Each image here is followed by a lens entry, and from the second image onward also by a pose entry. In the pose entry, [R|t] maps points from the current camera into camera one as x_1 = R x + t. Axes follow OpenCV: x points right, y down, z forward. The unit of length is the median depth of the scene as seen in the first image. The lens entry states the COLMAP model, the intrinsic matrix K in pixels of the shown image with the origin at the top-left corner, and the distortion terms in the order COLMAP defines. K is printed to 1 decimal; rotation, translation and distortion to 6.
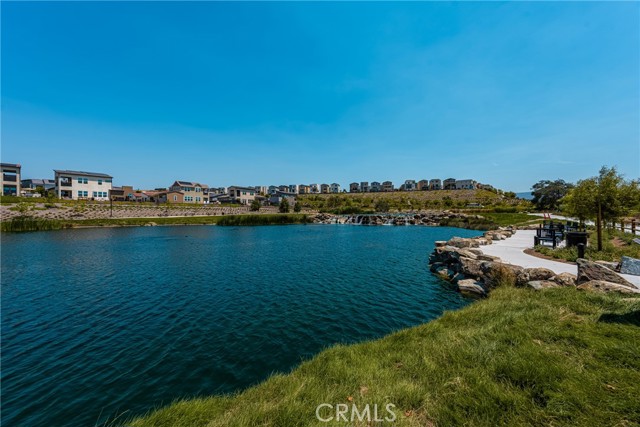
lens RADIAL K [[249.8, 0, 318.7], [0, 249.8, 215.5], [0, 0, 1]] dist [0.000954, 0.000493]
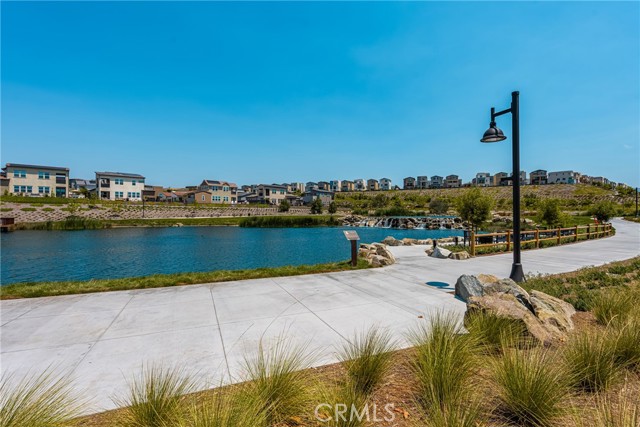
lens RADIAL K [[308.0, 0, 321.0], [0, 308.0, 214.0], [0, 0, 1]] dist [0.000846, -0.000495]
pose [[0.985490, 0.005948, -0.169628, 0.085788], [-0.007545, 0.999933, -0.008773, -0.002160], [0.169565, 0.009925, 0.985469, -0.101431]]
